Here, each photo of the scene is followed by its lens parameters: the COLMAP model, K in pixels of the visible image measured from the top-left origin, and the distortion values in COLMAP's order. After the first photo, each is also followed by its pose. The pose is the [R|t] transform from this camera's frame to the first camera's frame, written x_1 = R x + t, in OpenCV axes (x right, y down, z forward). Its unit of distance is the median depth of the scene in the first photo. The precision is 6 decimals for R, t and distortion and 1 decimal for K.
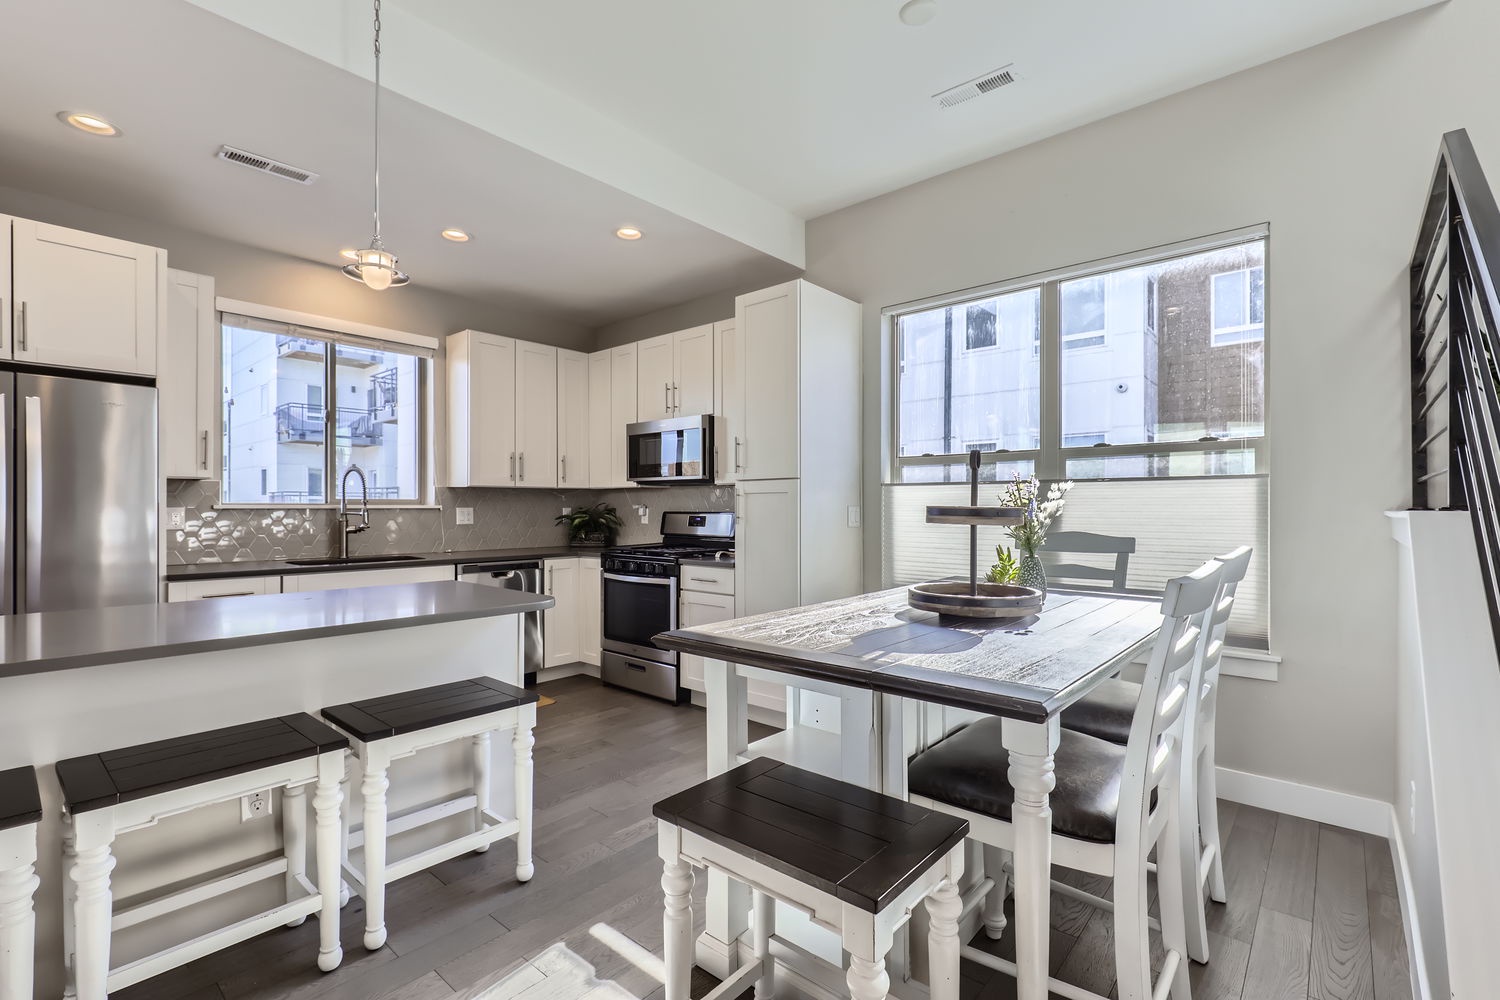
lens RADIAL K [[680.0, 0, 748.6], [0, 680.0, 507.9], [0, 0, 1]] dist [-0.000432, -0.000492]
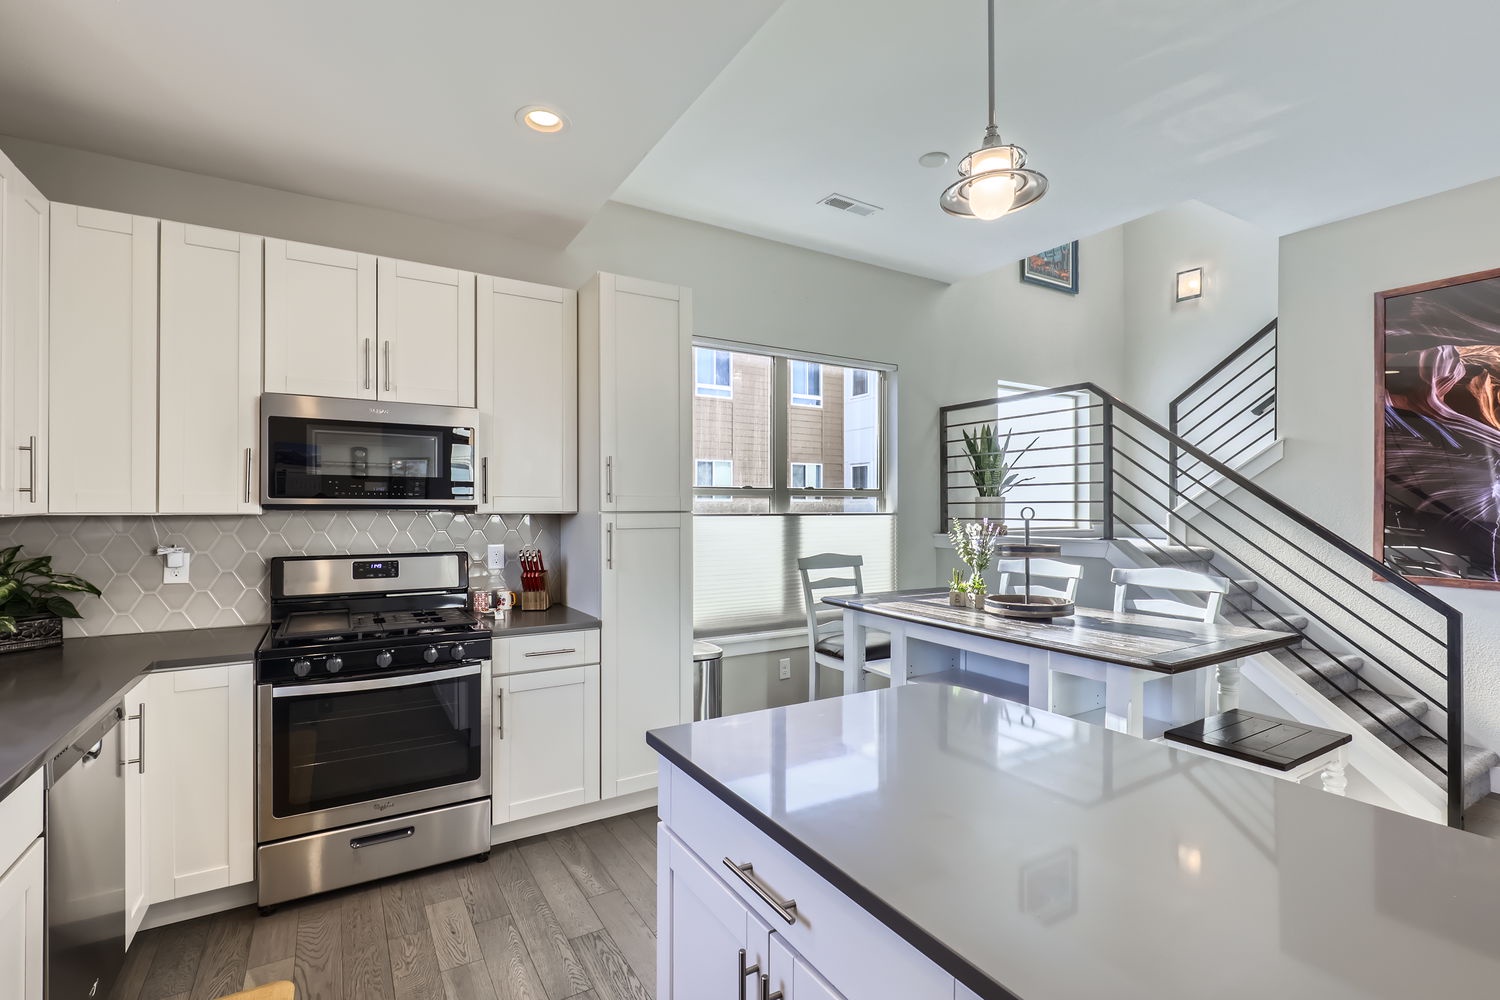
lens RADIAL K [[681.2, 0, 746.8], [0, 681.2, 504.7], [0, 0, 1]] dist [0.000538, 0.000095]
pose [[0.293742, 0.005693, 0.955868, -0.774196], [-0.000635, 0.999983, -0.005760, -0.048771], [-0.955884, 0.001085, 0.293741, 0.683652]]
